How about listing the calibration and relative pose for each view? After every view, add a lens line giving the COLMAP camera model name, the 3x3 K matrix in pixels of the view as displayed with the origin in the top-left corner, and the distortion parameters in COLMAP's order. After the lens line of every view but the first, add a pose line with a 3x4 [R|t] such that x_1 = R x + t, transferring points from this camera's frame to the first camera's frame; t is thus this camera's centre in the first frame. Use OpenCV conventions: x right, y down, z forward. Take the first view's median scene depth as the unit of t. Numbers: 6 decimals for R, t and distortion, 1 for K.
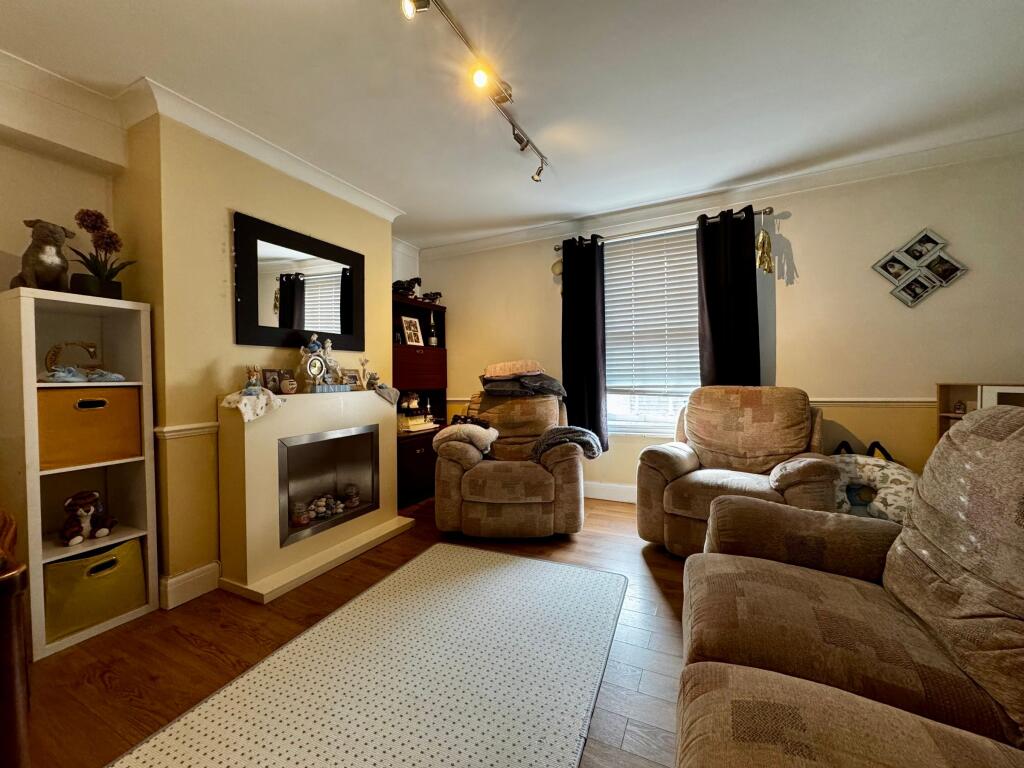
lens RADIAL K [[410.1, 0, 512.5], [0, 410.1, 381.0], [0, 0, 1]] dist [-0.001450, 0.000566]
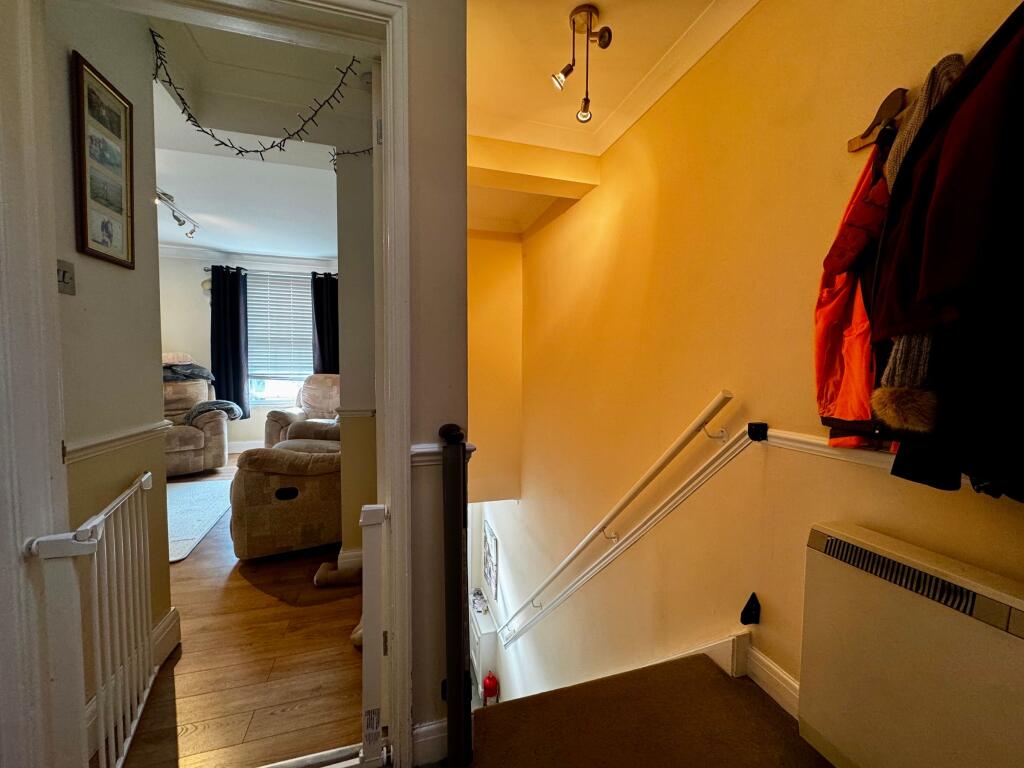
lens RADIAL K [[410.1, 0, 509.1], [0, 410.1, 384.2], [0, 0, 1]] dist [-0.001450, 0.000566]
pose [[0.736191, -0.002203, 0.676770, -0.082936], [-0.016947, 0.999621, 0.021689, 0.003228], [-0.676562, -0.027437, 0.735875, -0.780572]]
